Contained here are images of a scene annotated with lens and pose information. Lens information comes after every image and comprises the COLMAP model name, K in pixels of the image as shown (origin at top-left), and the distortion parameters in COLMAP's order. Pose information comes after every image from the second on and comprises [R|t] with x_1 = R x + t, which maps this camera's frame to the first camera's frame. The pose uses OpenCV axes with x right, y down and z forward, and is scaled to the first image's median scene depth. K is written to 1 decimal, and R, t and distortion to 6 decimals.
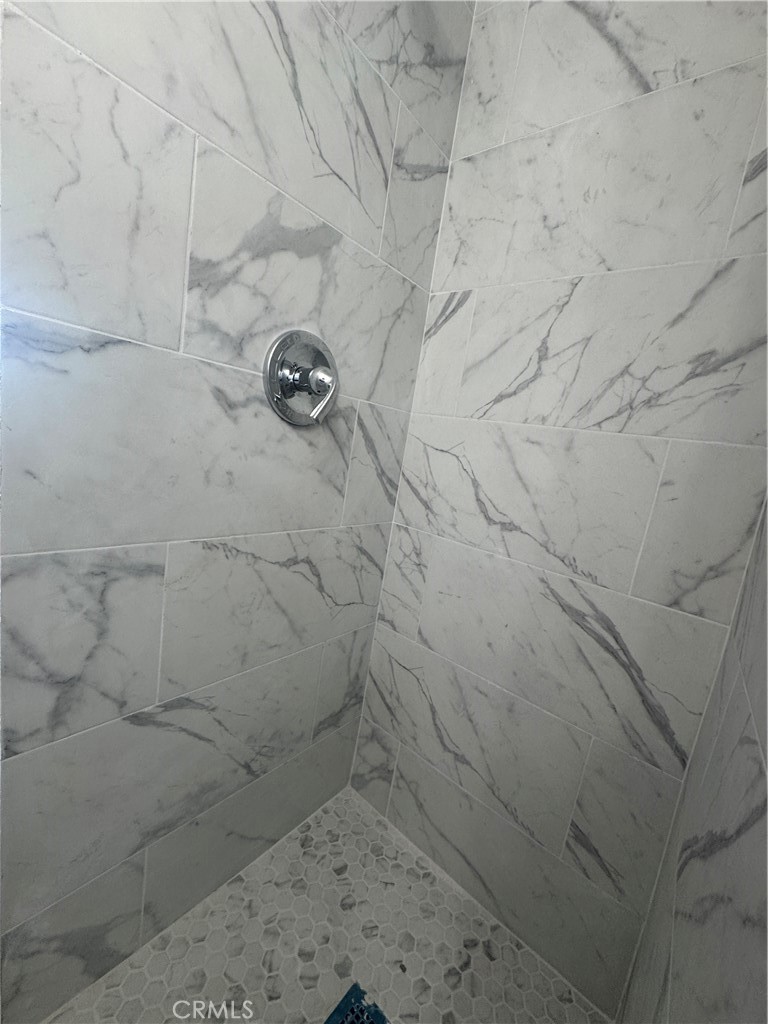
lens RADIAL K [[413.3, 0, 384.0], [0, 413.3, 512.0], [0, 0, 1]] dist [-0.001434, -0.000196]
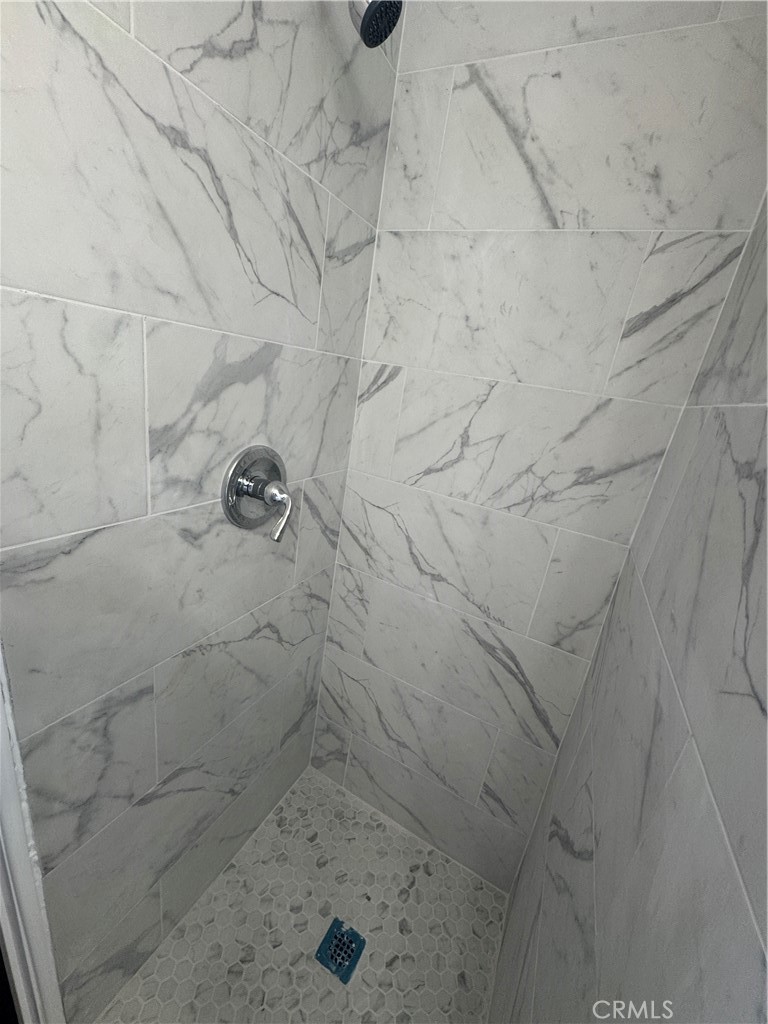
lens RADIAL K [[413.3, 0, 384.0], [0, 413.3, 512.0], [0, 0, 1]] dist [-0.001434, -0.000196]
pose [[0.978347, -0.072233, 0.193958, -0.080717], [0.034847, 0.981233, 0.189653, -0.437560], [-0.204017, -0.178788, 0.962503, -0.110637]]
